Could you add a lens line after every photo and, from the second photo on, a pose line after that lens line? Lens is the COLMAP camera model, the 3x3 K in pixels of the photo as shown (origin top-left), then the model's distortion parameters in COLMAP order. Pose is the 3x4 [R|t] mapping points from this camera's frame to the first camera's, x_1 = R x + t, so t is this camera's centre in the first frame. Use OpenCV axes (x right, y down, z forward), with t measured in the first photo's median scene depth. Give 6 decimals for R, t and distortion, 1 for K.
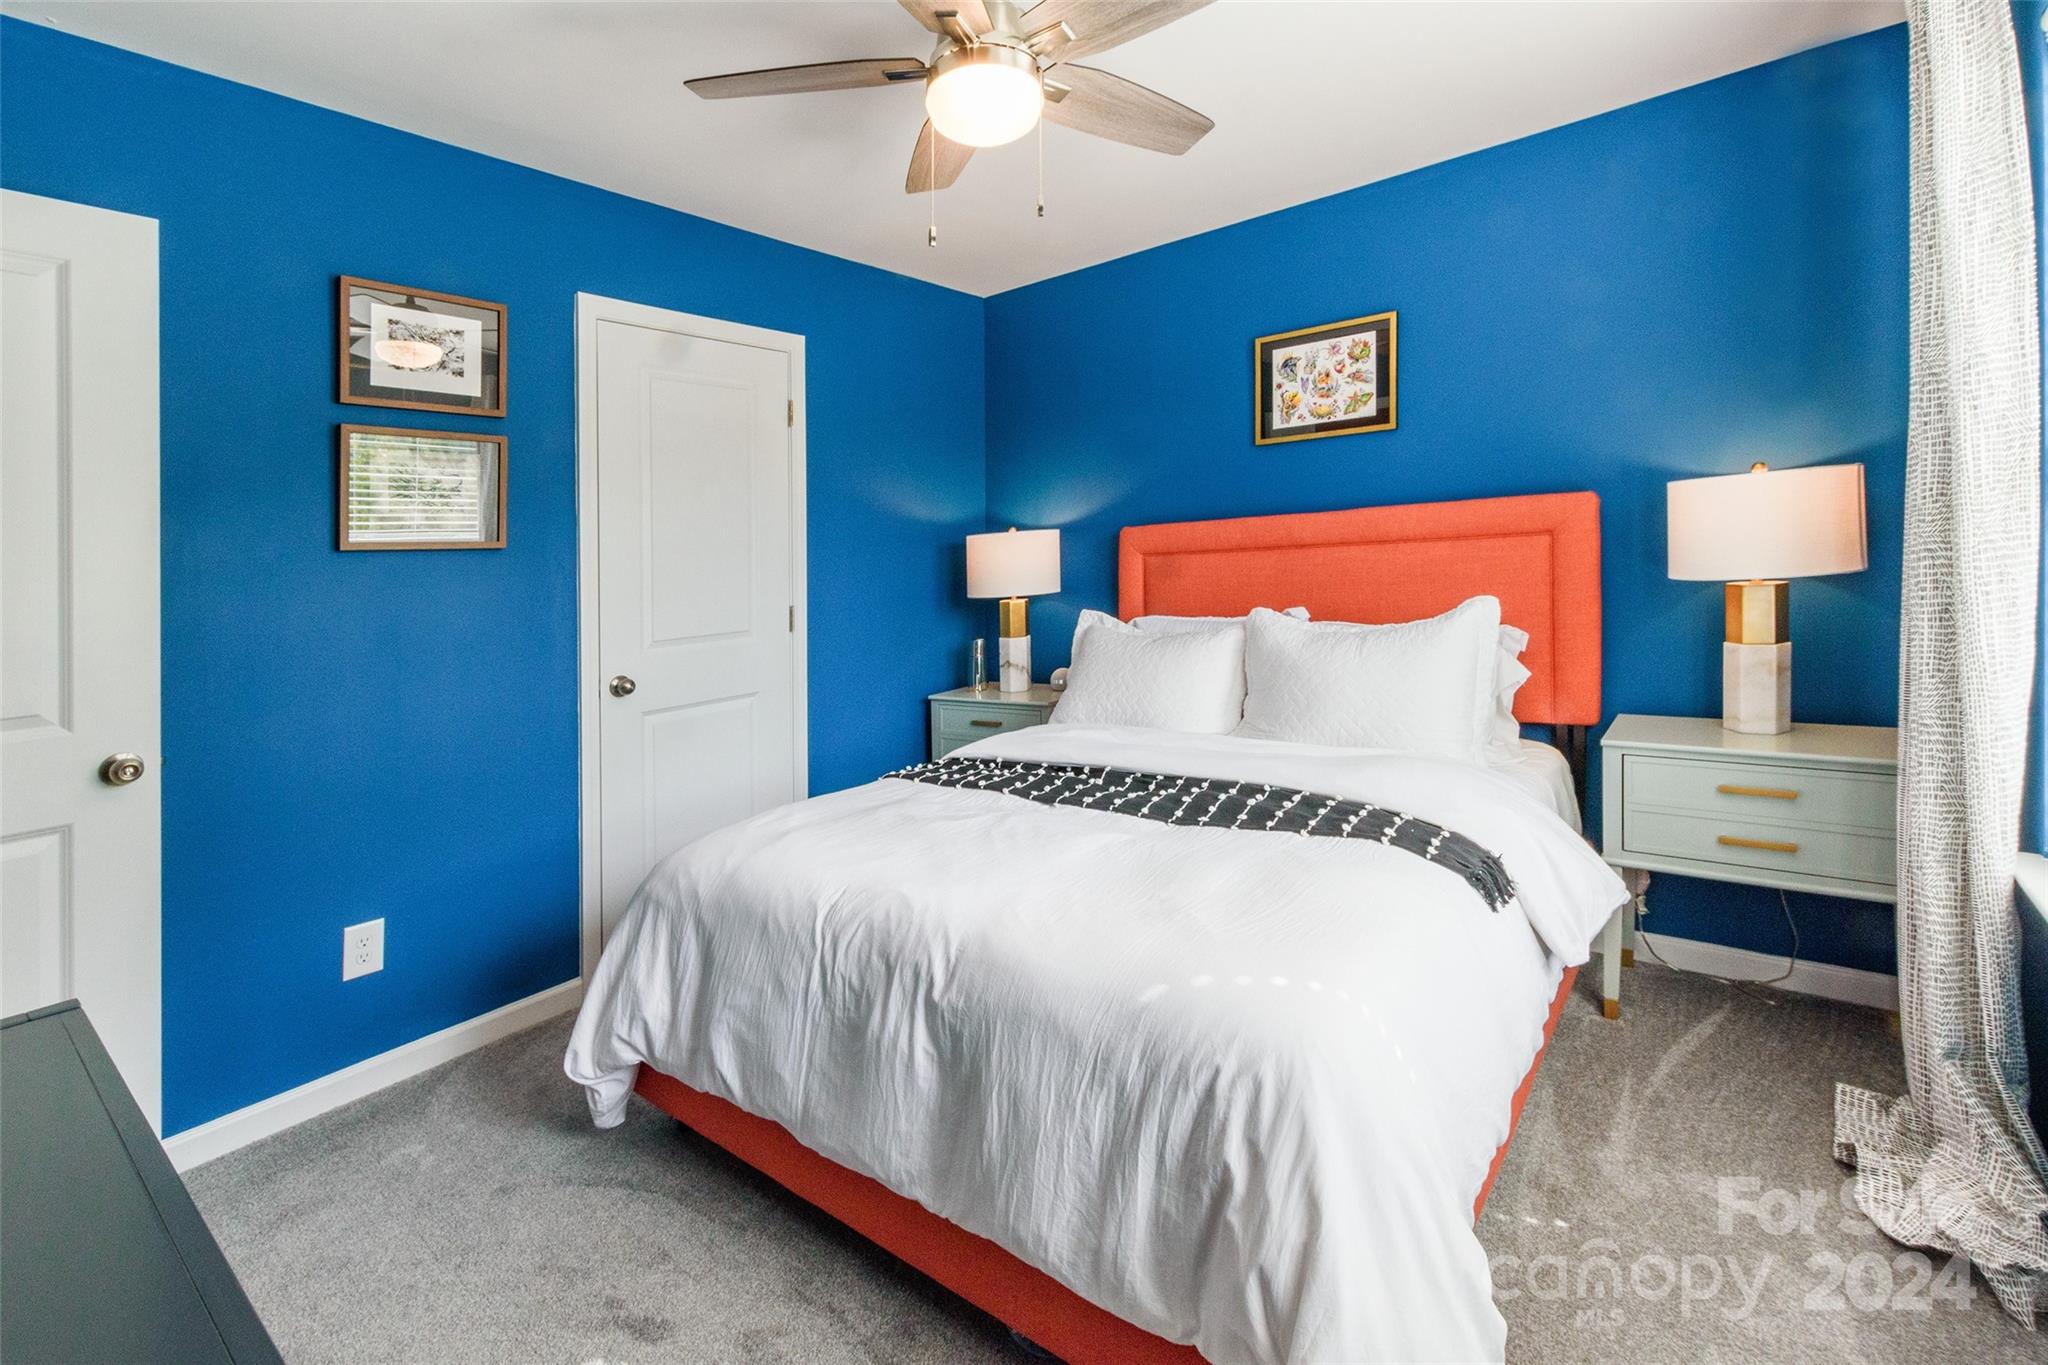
lens RADIAL K [[880.4, 0, 1019.0], [0, 880.4, 655.2], [0, 0, 1]] dist [-0.020199, 0.000053]
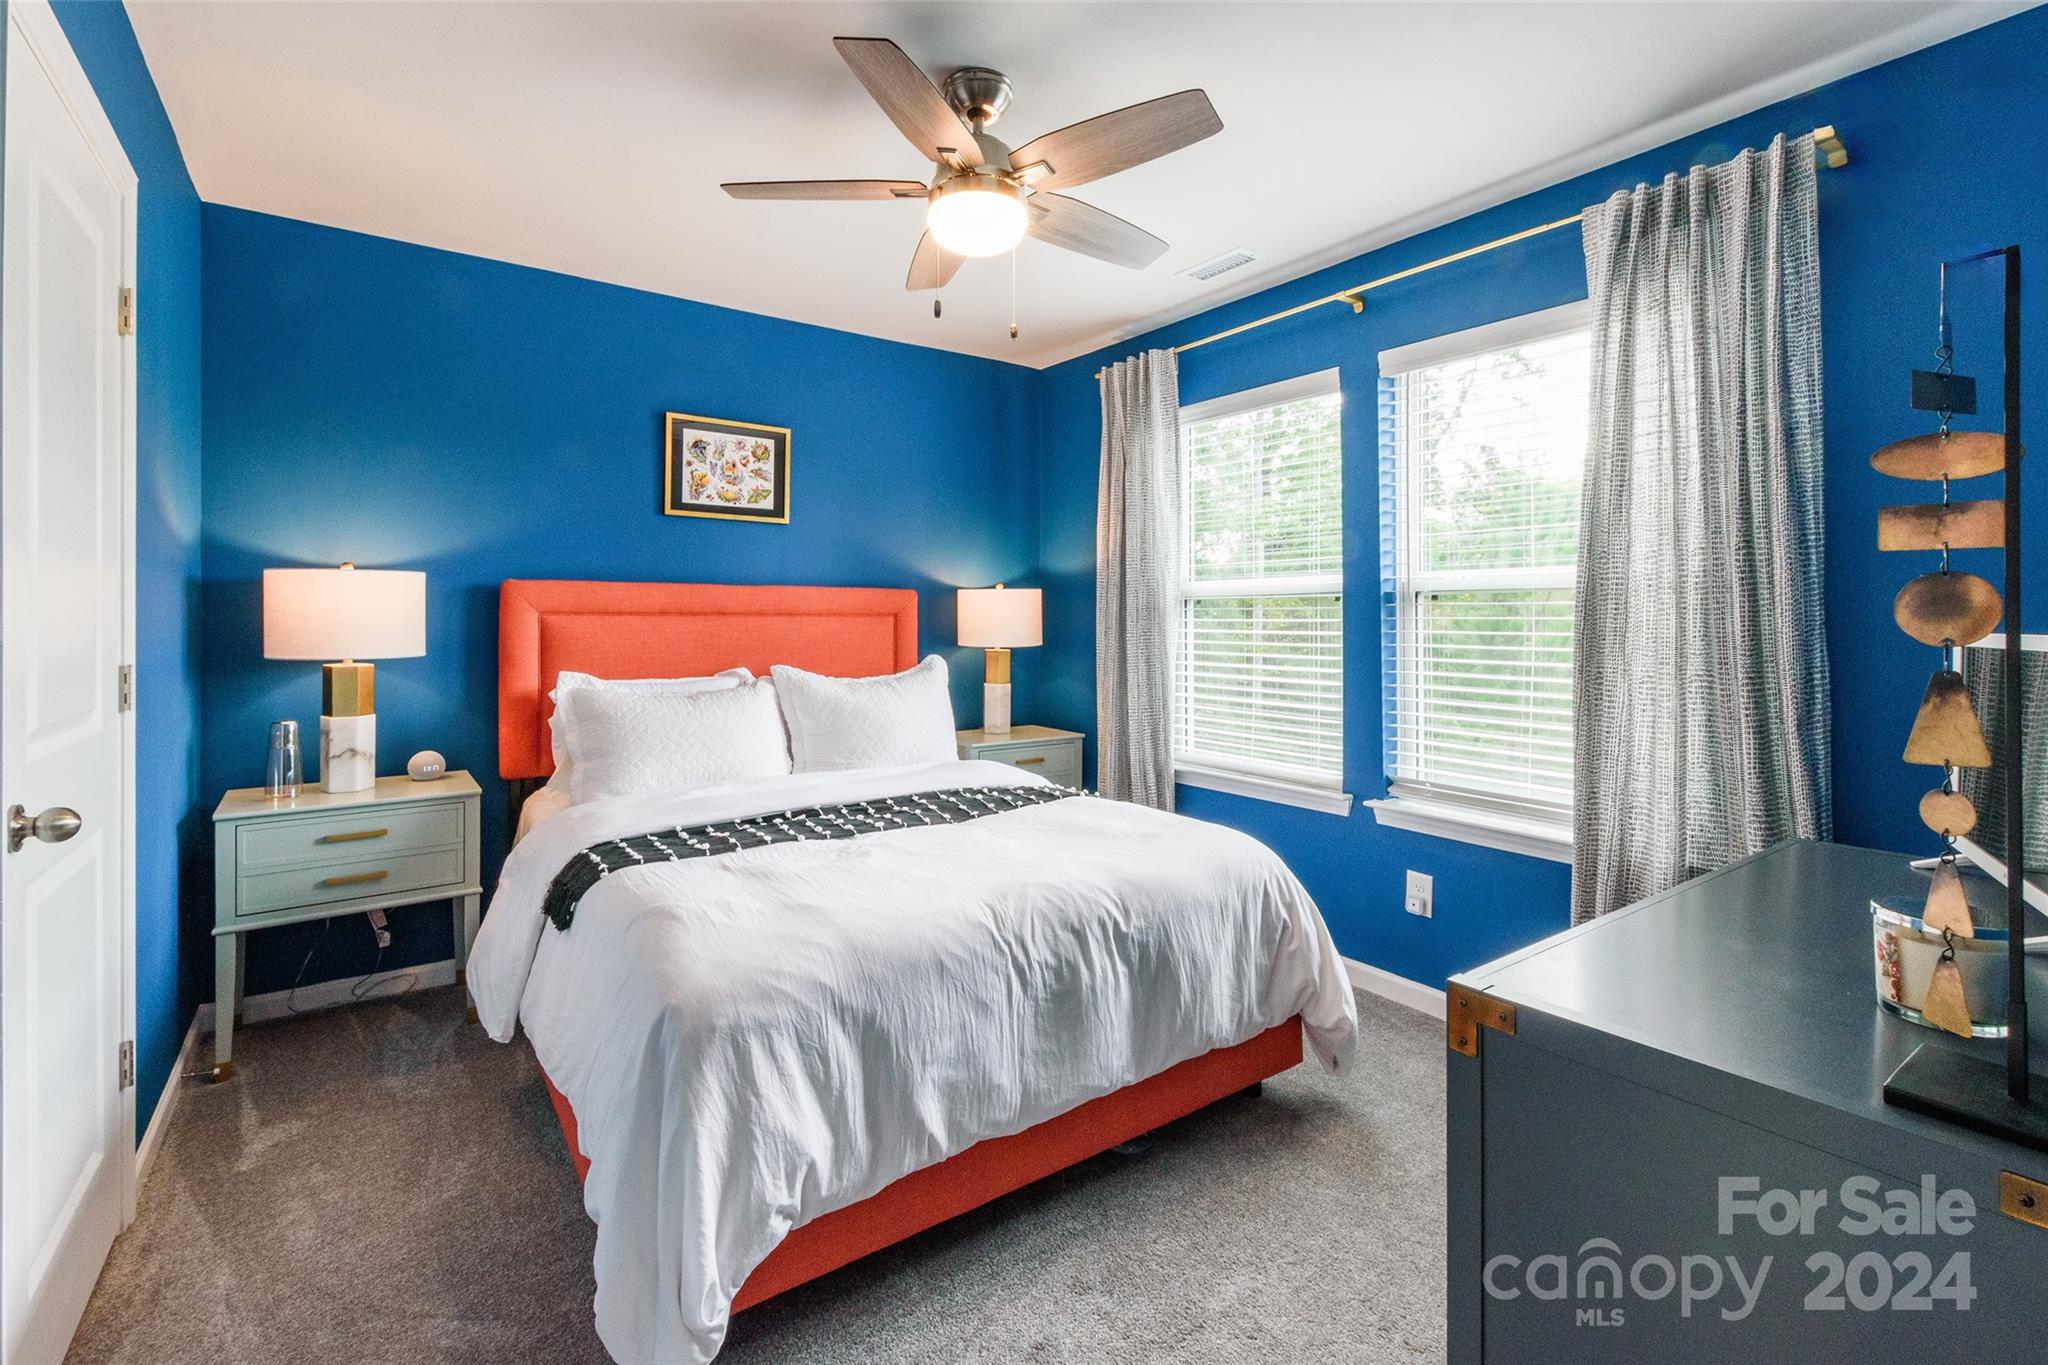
lens RADIAL K [[898.4, 0, 1030.4], [0, 898.4, 699.8], [0, 0, 1]] dist [0.000838, -0.000151]
pose [[0.293519, -0.033514, 0.955366, -0.677237], [0.071486, 0.997357, 0.013025, -0.003222], [-0.953277, 0.064472, 0.295139, 0.313493]]
